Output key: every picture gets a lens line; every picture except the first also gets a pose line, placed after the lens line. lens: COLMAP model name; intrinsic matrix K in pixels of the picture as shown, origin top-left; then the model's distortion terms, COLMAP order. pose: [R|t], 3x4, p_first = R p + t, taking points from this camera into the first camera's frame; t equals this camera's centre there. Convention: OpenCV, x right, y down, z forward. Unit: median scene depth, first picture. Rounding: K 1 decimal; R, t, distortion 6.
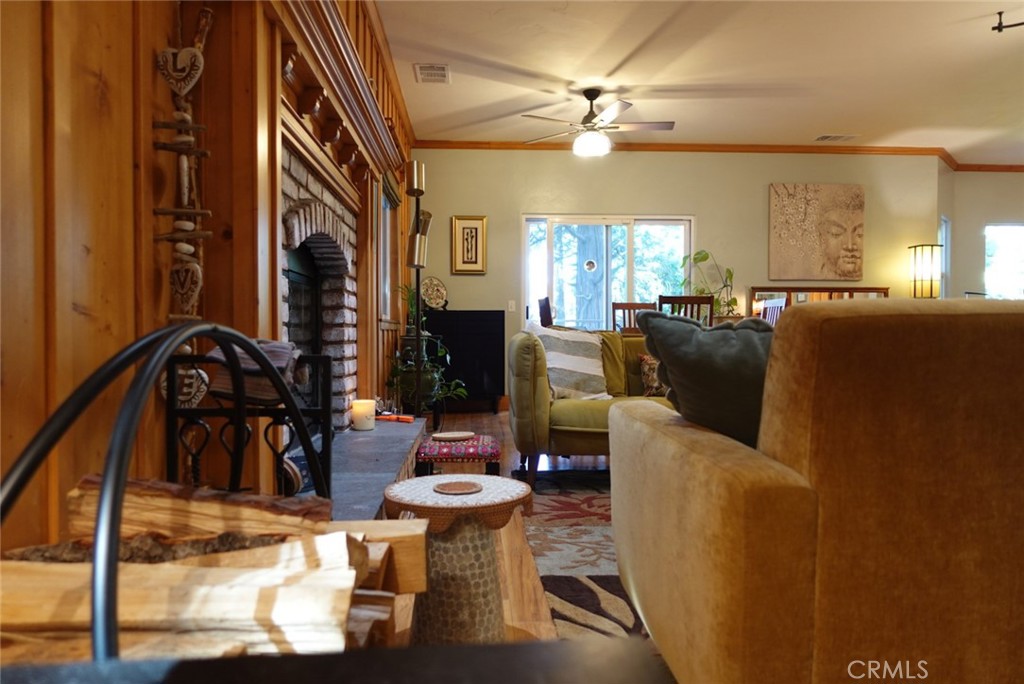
lens RADIAL K [[707.4, 0, 513.0], [0, 707.4, 347.7], [0, 0, 1]] dist [-0.000649, -0.001884]
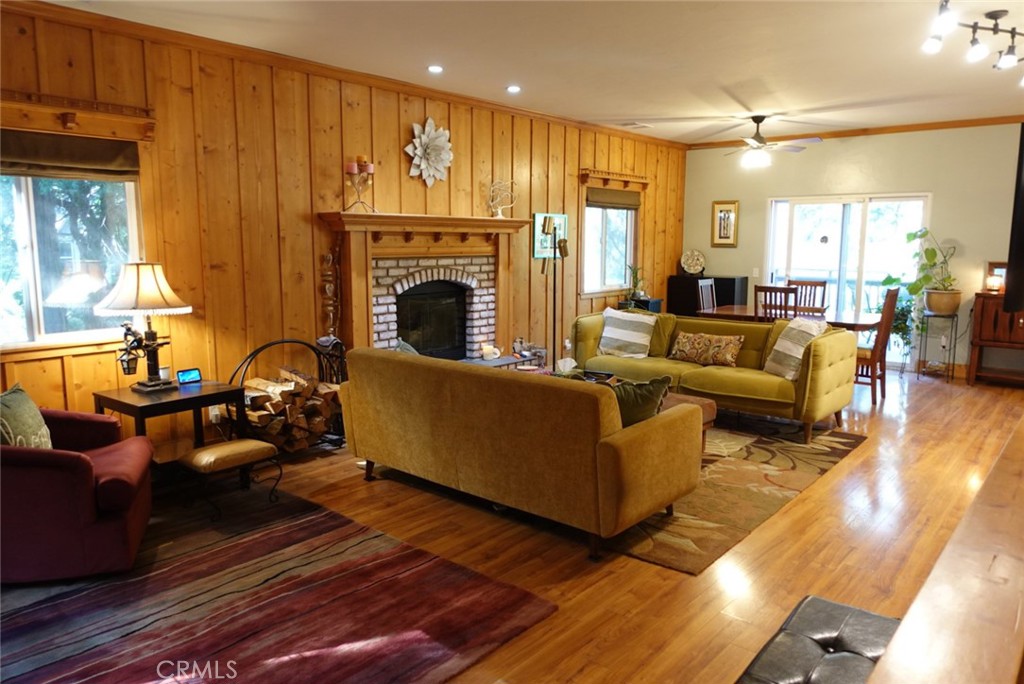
lens RADIAL K [[739.4, 0, 512.0], [0, 739.4, 342.0], [0, 0, 1]] dist [-0.007123, -0.002640]
pose [[0.729458, 0.098353, -0.676918, 0.561161], [-0.017823, 0.992006, 0.124928, -0.090537], [0.683794, -0.079065, 0.725379, -0.233211]]
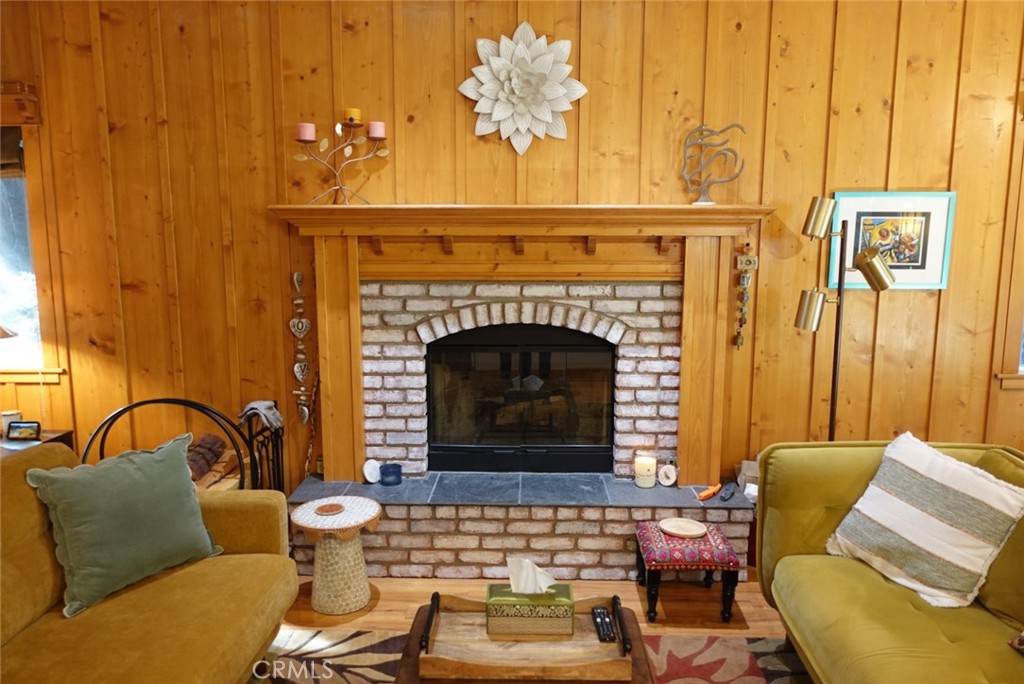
lens RADIAL K [[707.4, 0, 513.0], [0, 707.4, 347.7], [0, 0, 1]] dist [-0.000649, -0.001884]
pose [[-0.097632, 0.140443, -0.985263, 0.353338], [-0.020144, 0.989511, 0.143045, -0.101970], [0.995019, 0.033813, -0.093779, 0.375439]]
